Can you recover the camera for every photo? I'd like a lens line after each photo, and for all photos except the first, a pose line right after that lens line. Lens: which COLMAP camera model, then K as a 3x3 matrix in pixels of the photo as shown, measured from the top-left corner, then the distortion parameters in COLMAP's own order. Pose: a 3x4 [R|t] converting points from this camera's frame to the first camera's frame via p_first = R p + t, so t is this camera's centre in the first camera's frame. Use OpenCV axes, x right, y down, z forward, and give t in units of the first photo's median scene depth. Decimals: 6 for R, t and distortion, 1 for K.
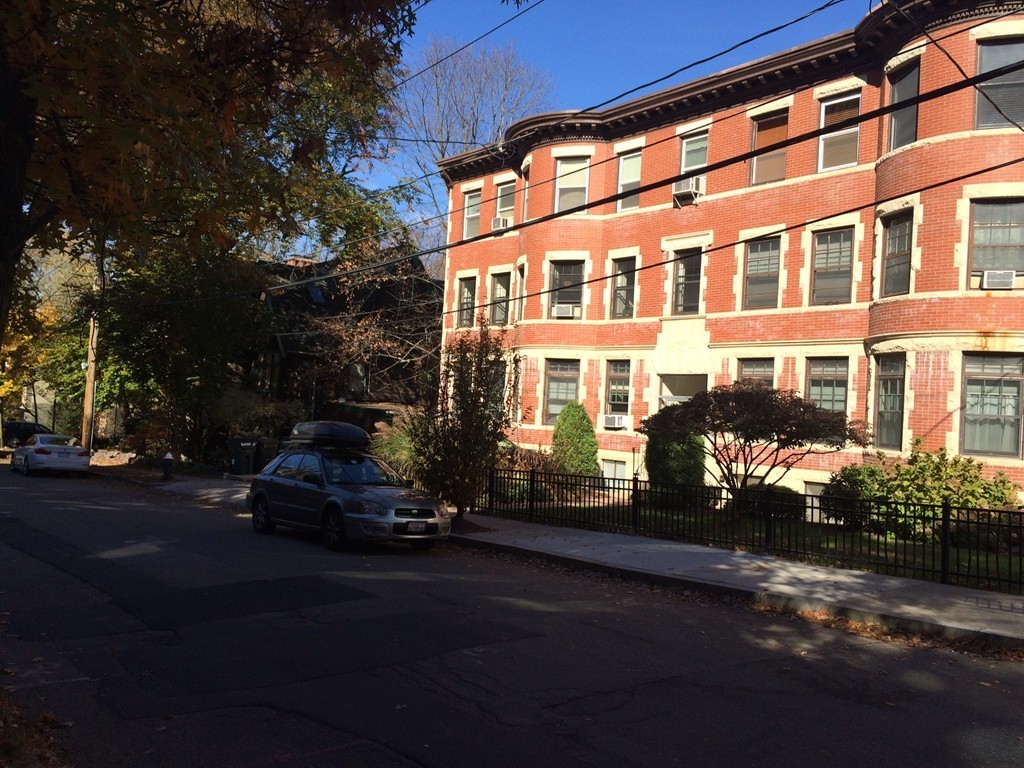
lens RADIAL K [[860.0, 0, 512.0], [0, 860.0, 384.0], [0, 0, 1]] dist [0.065771, -0.079397]
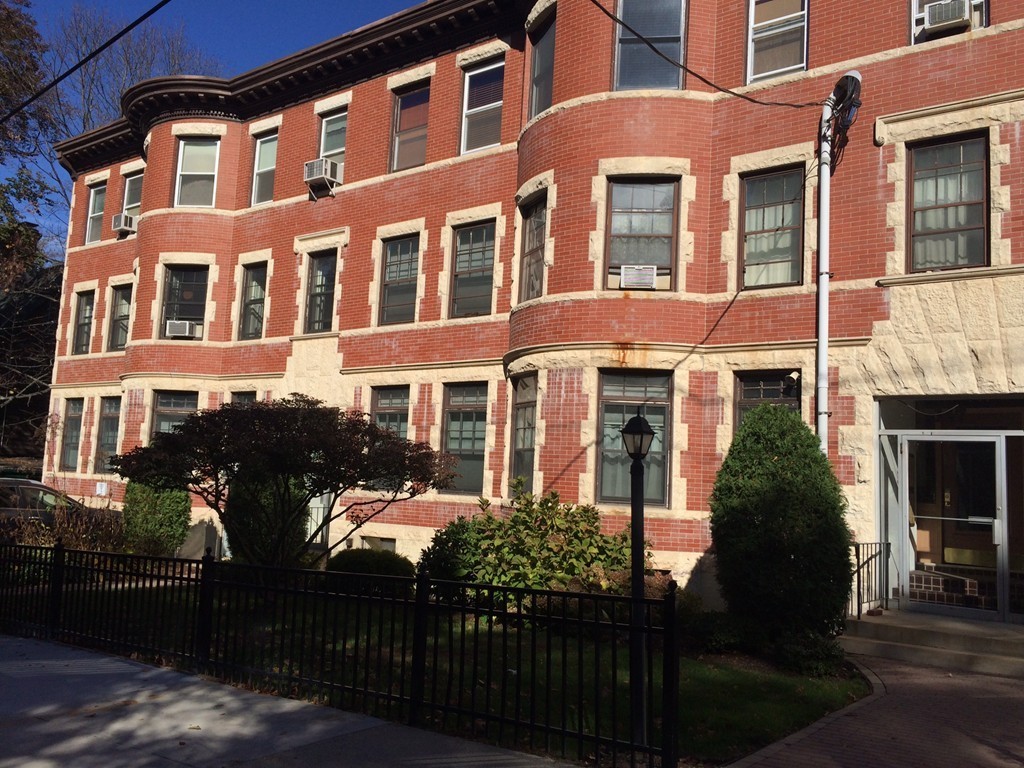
lens RADIAL K [[860.0, 0, 512.0], [0, 860.0, 384.0], [0, 0, 1]] dist [0.065771, -0.079397]
pose [[0.973856, 0.020890, 0.226204, 0.208634], [-0.003716, 0.997095, -0.076083, 0.026862], [-0.227136, 0.073254, 0.971104, 0.212745]]
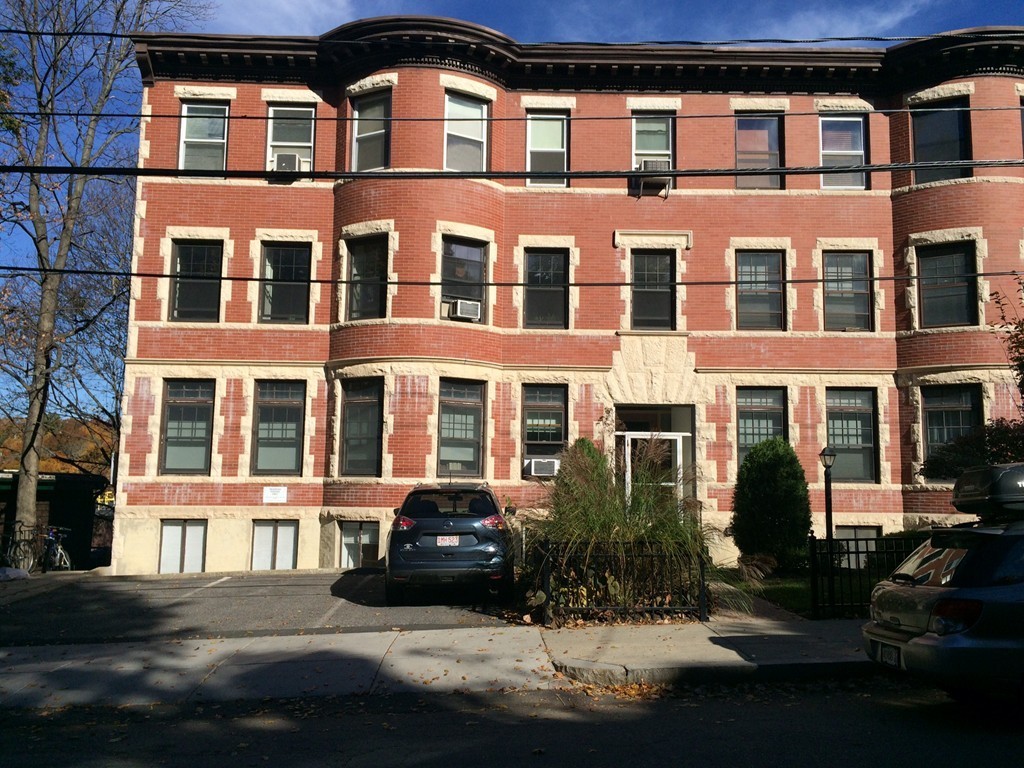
lens RADIAL K [[870.7, 0, 511.3], [0, 870.7, 358.4], [0, 0, 1]] dist [0.054752, -0.004183]
pose [[0.633050, 0.041685, 0.772988, -0.541900], [0.000623, 0.998521, -0.054357, -0.010451], [-0.774111, 0.034892, 0.632088, 0.628294]]
